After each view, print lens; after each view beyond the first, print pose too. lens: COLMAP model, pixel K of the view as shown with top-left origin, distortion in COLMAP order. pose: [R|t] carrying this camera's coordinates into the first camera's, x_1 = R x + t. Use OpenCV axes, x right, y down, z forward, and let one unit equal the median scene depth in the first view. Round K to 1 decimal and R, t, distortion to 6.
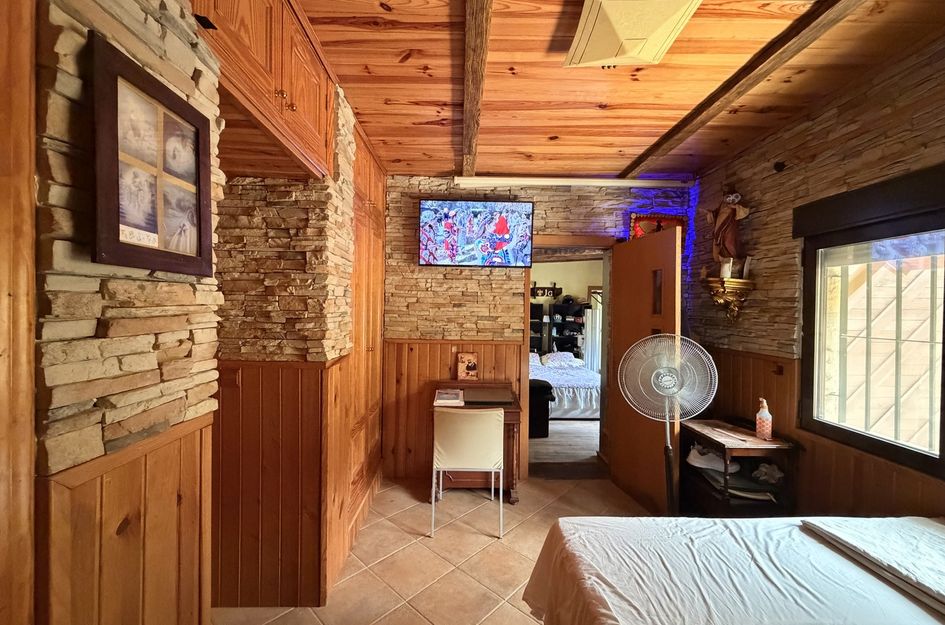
lens RADIAL K [[376.1, 0, 469.6], [0, 376.1, 314.1], [0, 0, 1]] dist [0.000619, -0.000049]
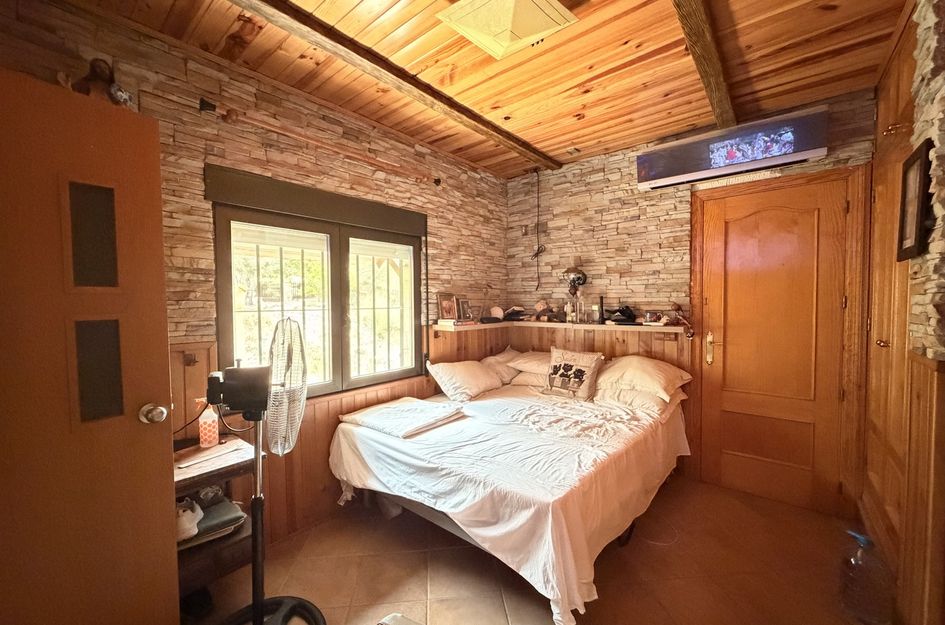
lens RADIAL K [[376.1, 0, 469.6], [0, 376.1, 314.1], [0, 0, 1]] dist [0.000619, -0.000049]
pose [[-0.752435, -0.031424, 0.657916, -0.191004], [0.003183, 0.998676, 0.051339, 0.020255], [-0.658658, 0.040723, -0.751339, 1.642610]]
